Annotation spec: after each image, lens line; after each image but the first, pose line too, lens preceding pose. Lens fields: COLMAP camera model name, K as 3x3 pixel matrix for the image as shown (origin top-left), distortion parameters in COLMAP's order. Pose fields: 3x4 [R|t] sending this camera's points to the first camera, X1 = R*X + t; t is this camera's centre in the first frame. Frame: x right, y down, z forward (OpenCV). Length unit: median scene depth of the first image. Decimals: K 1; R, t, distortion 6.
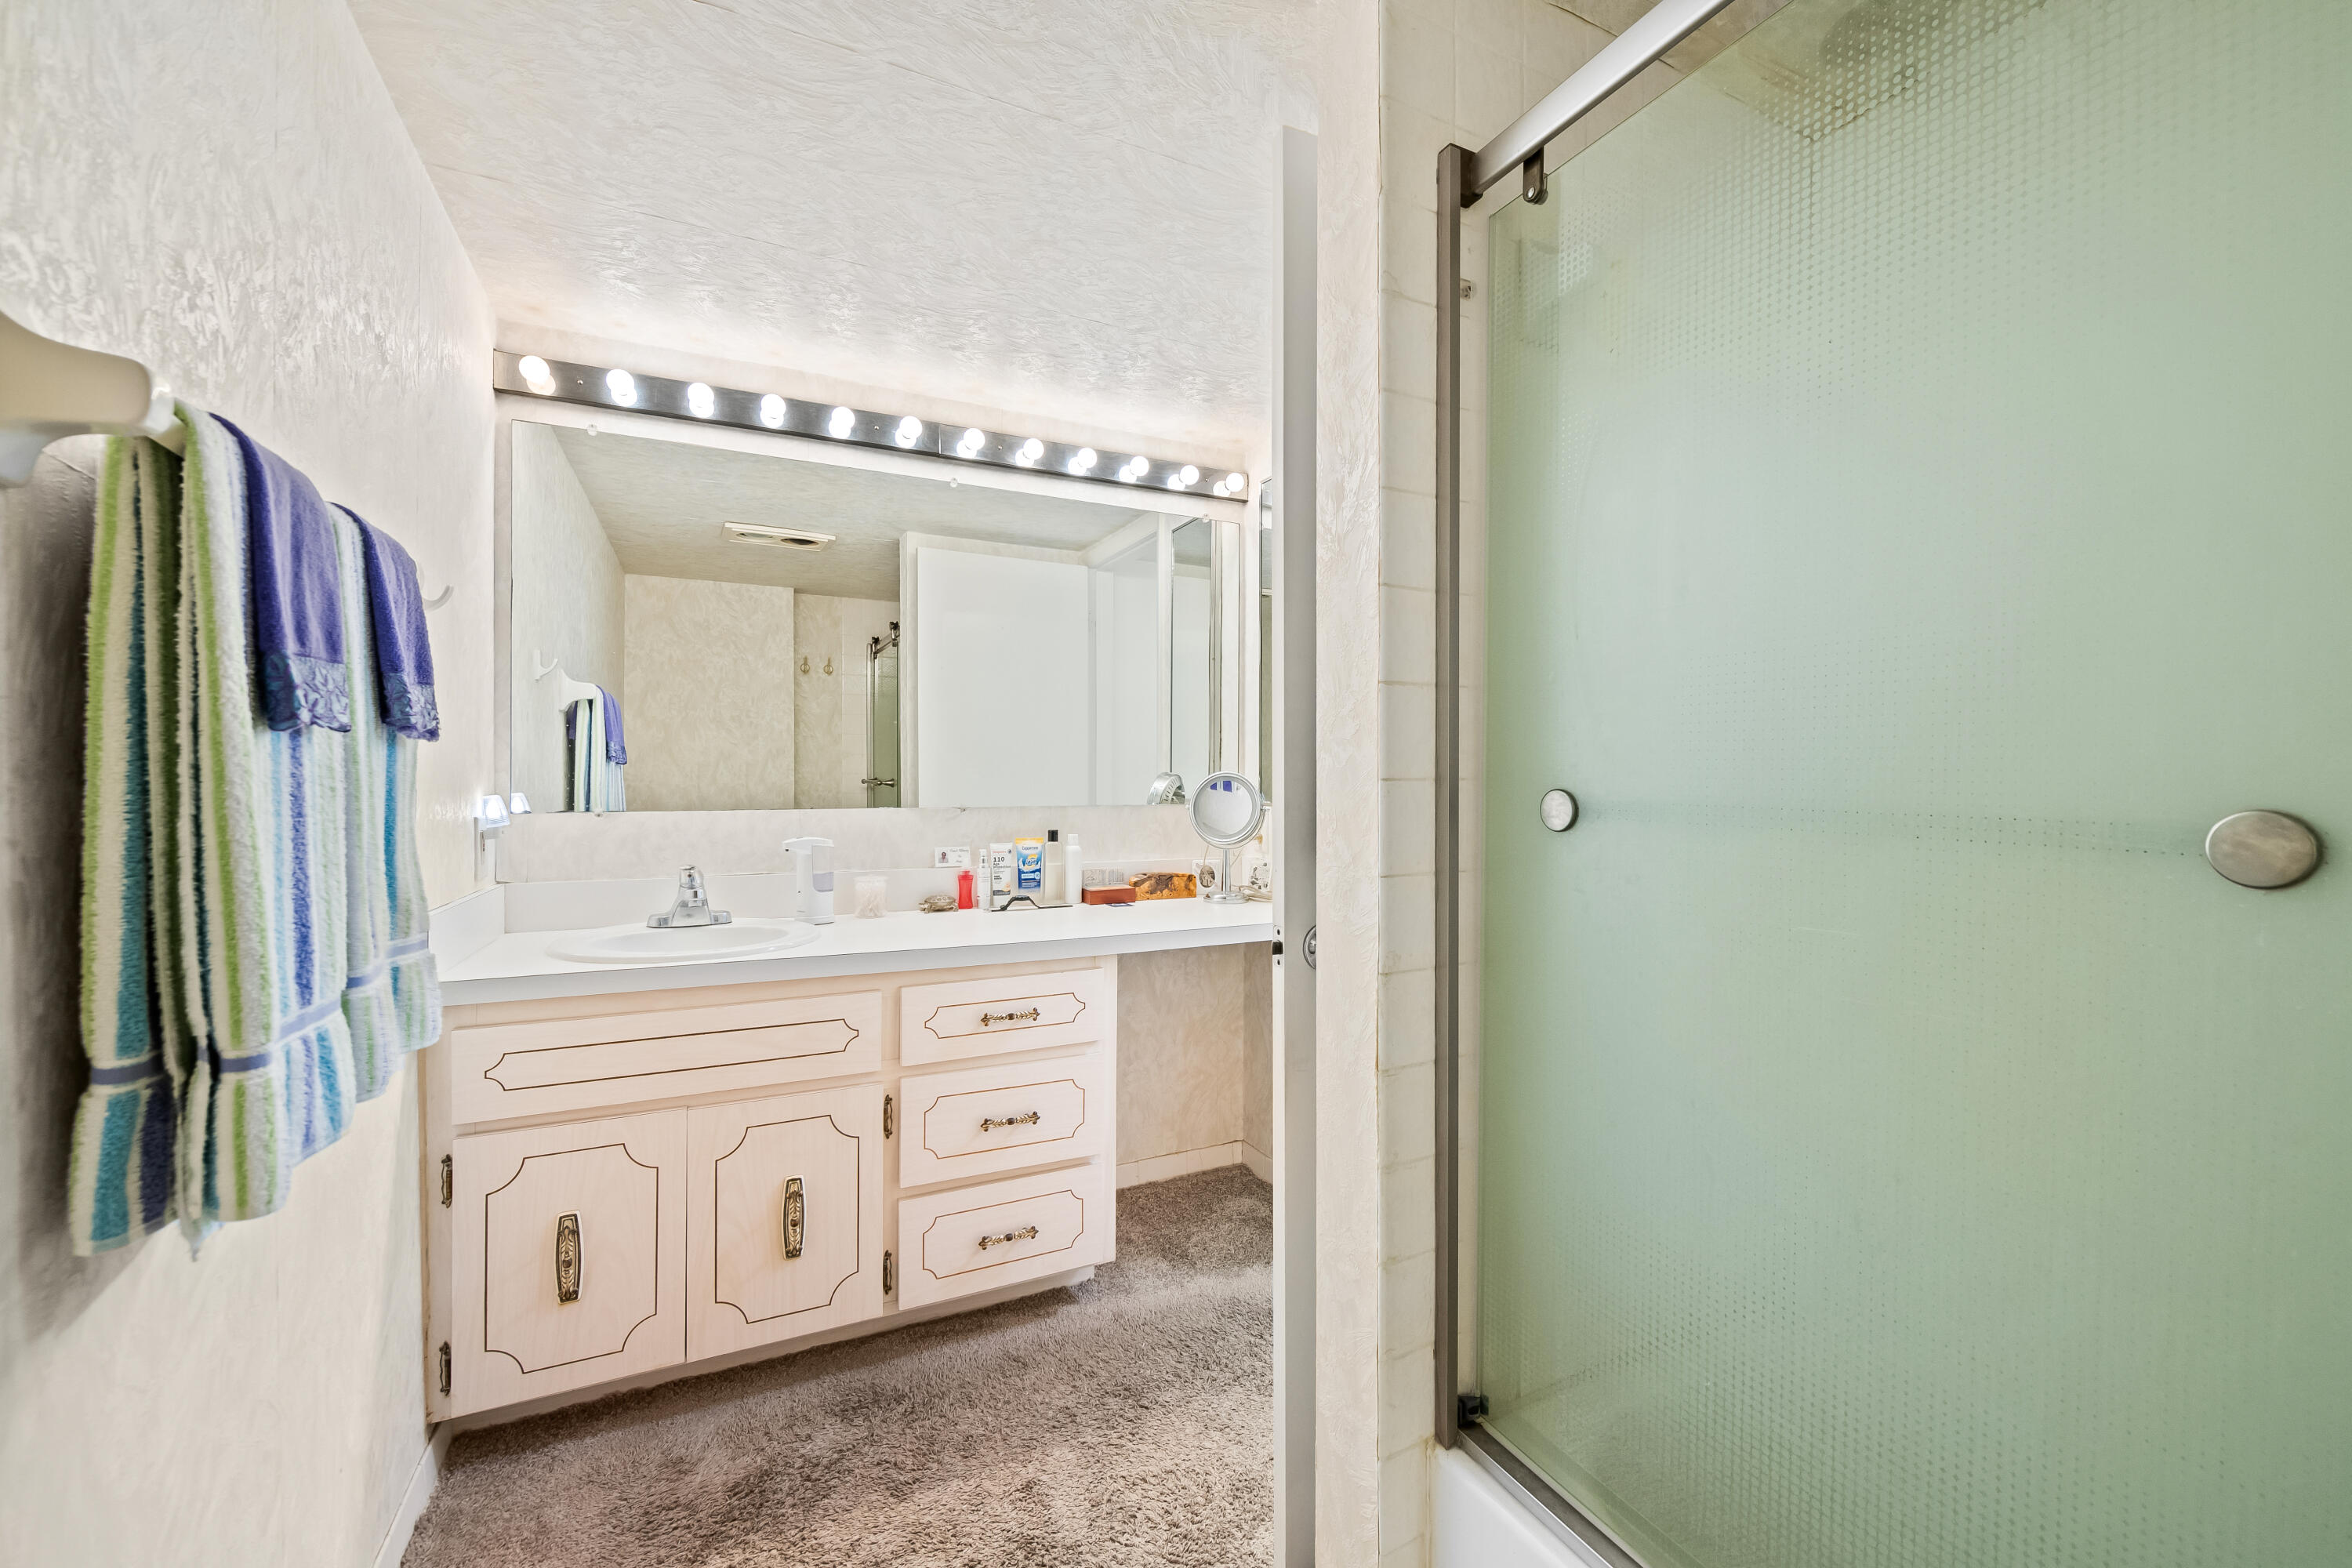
lens RADIAL K [[929.0, 0, 1187.4], [0, 929.0, 791.7], [0, 0, 1]] dist [-0.002884, -0.001503]
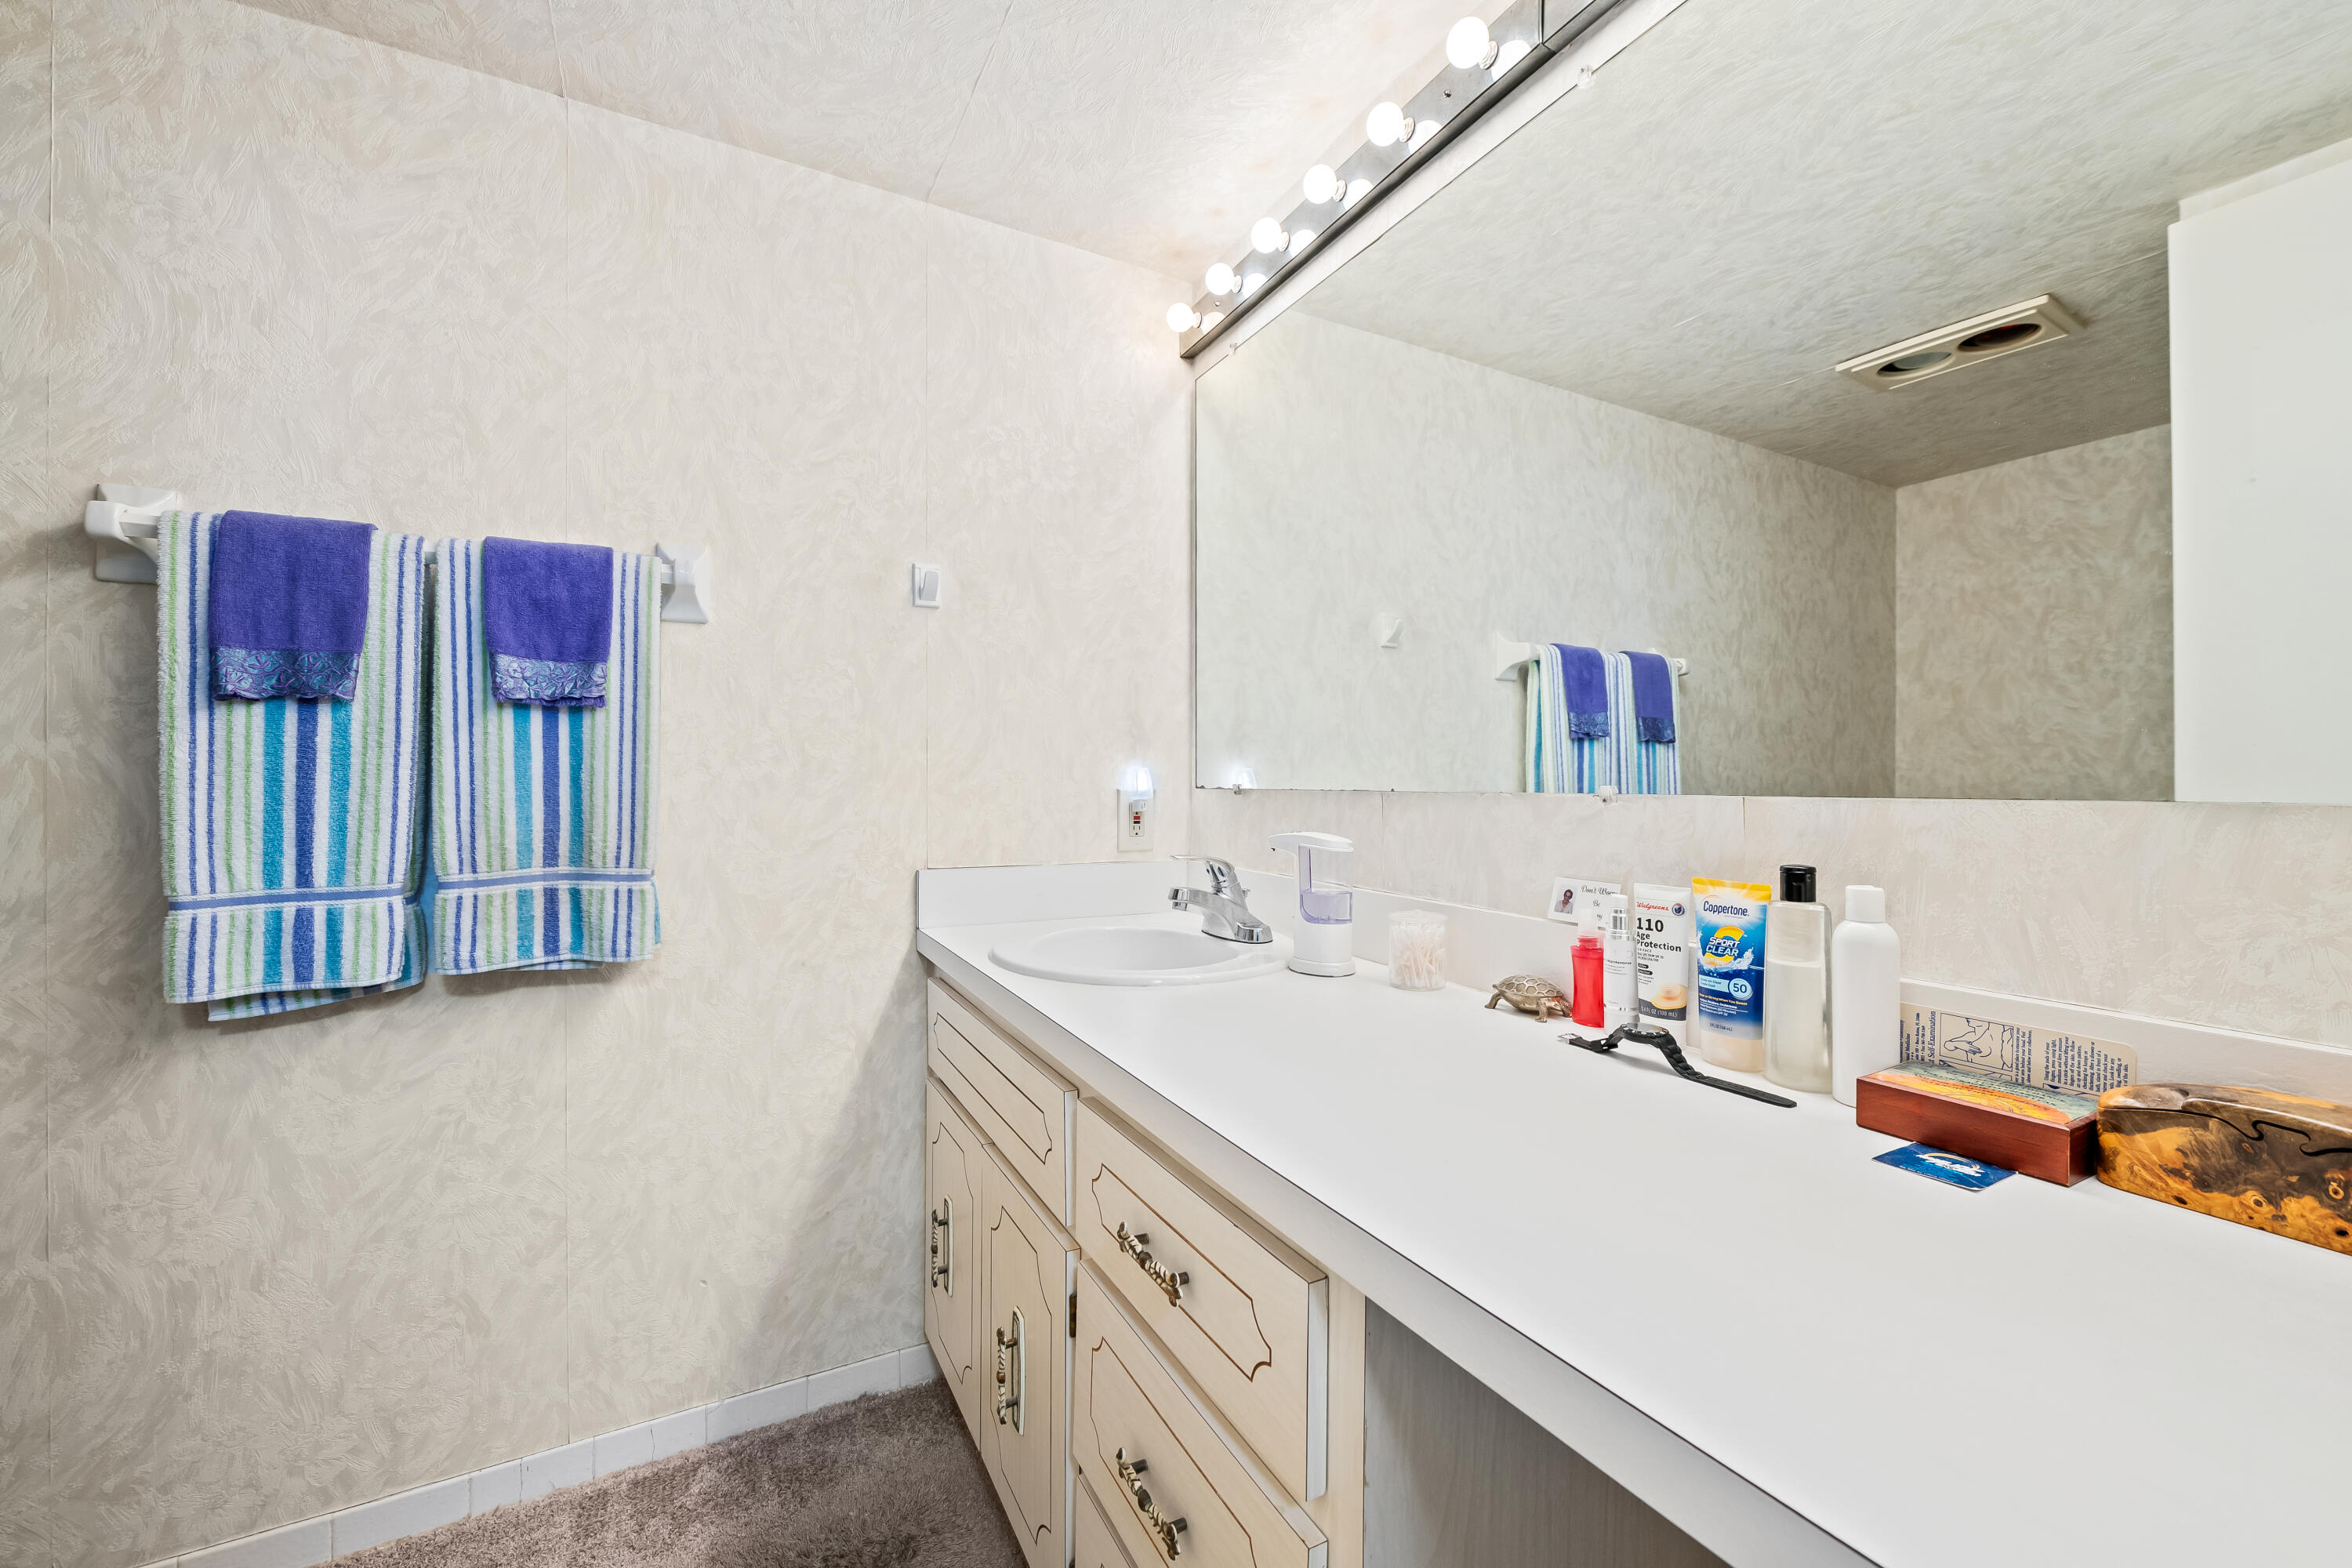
lens RADIAL K [[929.0, 0, 1173.8], [0, 929.0, 772.7], [0, 0, 1]] dist [-0.002884, -0.001503]
pose [[0.040532, -0.009591, -0.999132, 0.099497], [-0.018591, 0.999774, -0.010351, 0.007778], [0.999005, 0.018995, 0.040344, 0.403066]]
